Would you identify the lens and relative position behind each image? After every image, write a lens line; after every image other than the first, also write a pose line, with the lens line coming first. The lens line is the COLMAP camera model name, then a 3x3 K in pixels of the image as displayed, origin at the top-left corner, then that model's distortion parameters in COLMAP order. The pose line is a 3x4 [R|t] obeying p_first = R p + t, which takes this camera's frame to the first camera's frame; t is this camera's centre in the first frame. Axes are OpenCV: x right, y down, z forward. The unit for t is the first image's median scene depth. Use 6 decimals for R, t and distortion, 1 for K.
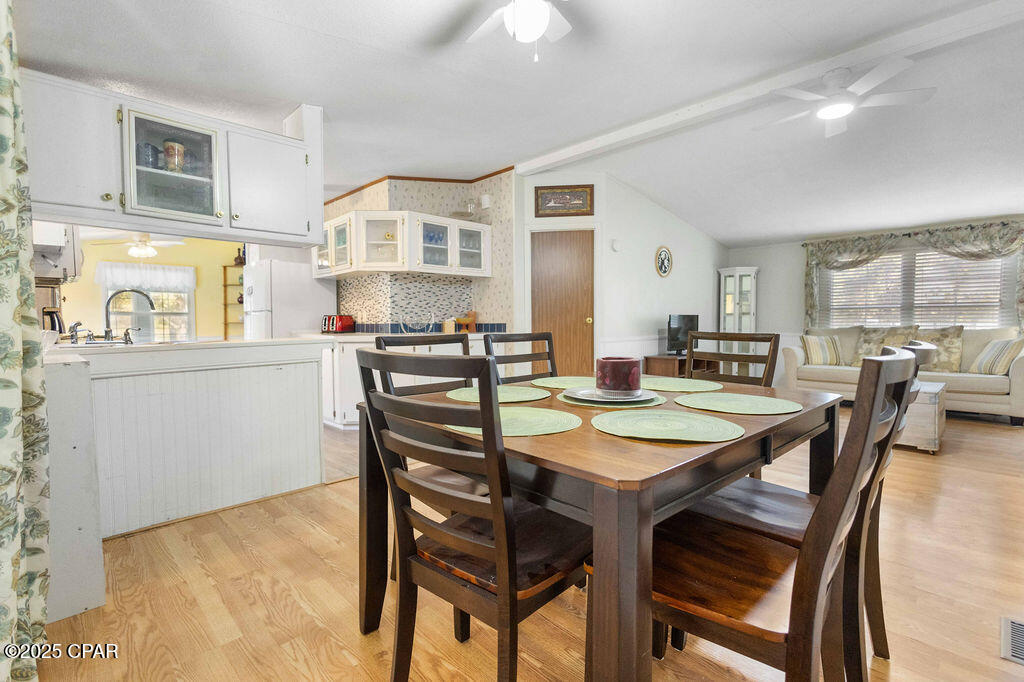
lens RADIAL K [[476.7, 0, 513.3], [0, 476.7, 343.2], [0, 0, 1]] dist [0.012203, -0.003276]
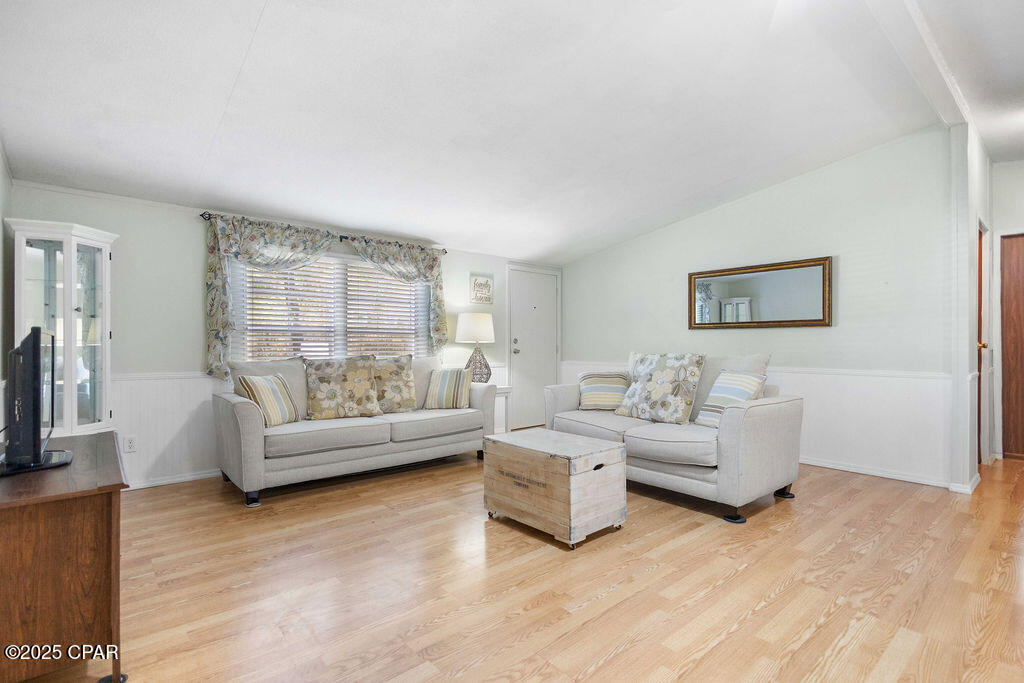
lens RADIAL K [[476.7, 0, 513.3], [0, 476.7, 342.5], [0, 0, 1]] dist [0.012203, -0.003276]
pose [[0.057498, 0.012874, 0.998263, 0.084012], [0.049189, 0.998666, -0.015712, -0.036512], [-0.997133, 0.050007, 0.056788, 0.770723]]
